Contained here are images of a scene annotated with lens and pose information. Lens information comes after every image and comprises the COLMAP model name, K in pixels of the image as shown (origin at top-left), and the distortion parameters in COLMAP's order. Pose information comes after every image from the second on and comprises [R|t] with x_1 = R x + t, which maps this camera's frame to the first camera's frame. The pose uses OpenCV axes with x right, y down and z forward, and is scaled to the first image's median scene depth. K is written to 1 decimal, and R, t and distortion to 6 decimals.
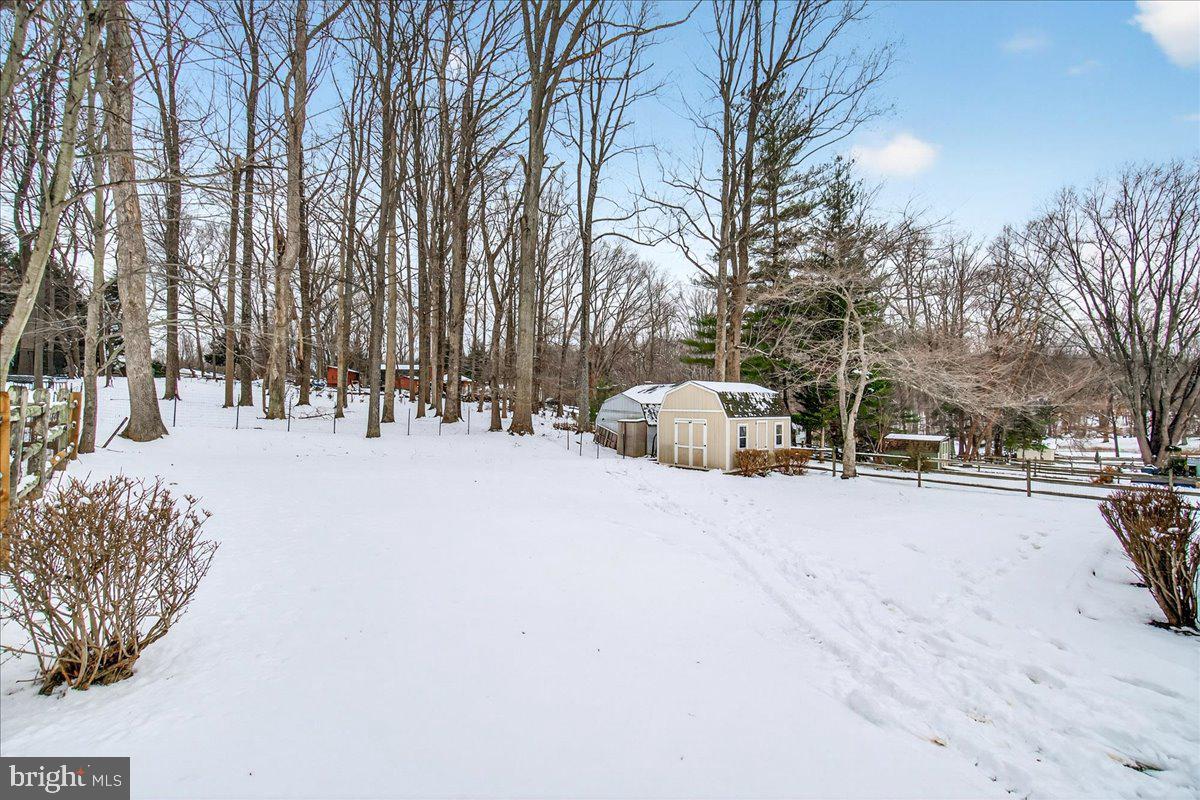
lens RADIAL K [[529.3, 0, 594.8], [0, 529.3, 403.3], [0, 0, 1]] dist [-0.001069, -0.000307]
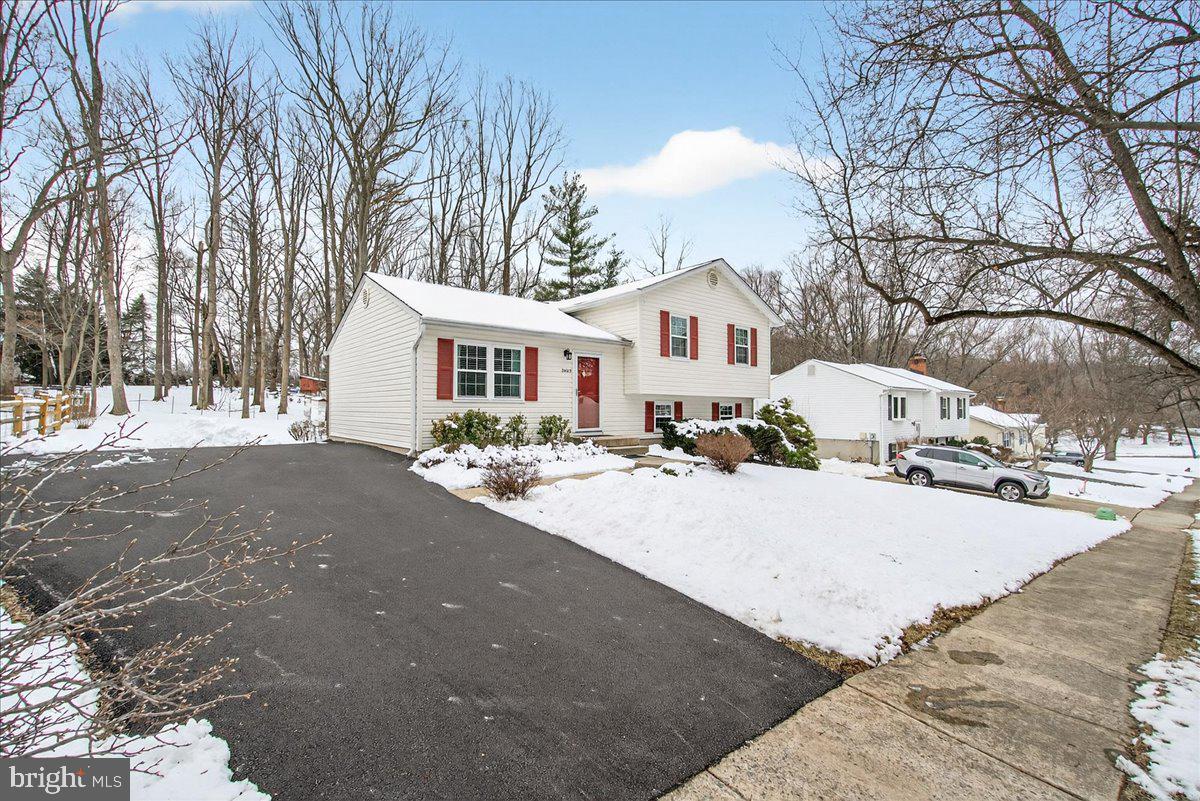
lens RADIAL K [[529.3, 0, 600.7], [0, 529.3, 404.7], [0, 0, 1]] dist [-0.001069, -0.000307]
pose [[0.999904, 0.000604, -0.013822, 0.777599], [-0.000718, 0.999966, -0.008265, 0.030137], [0.013817, 0.008275, 0.999870, -0.794358]]
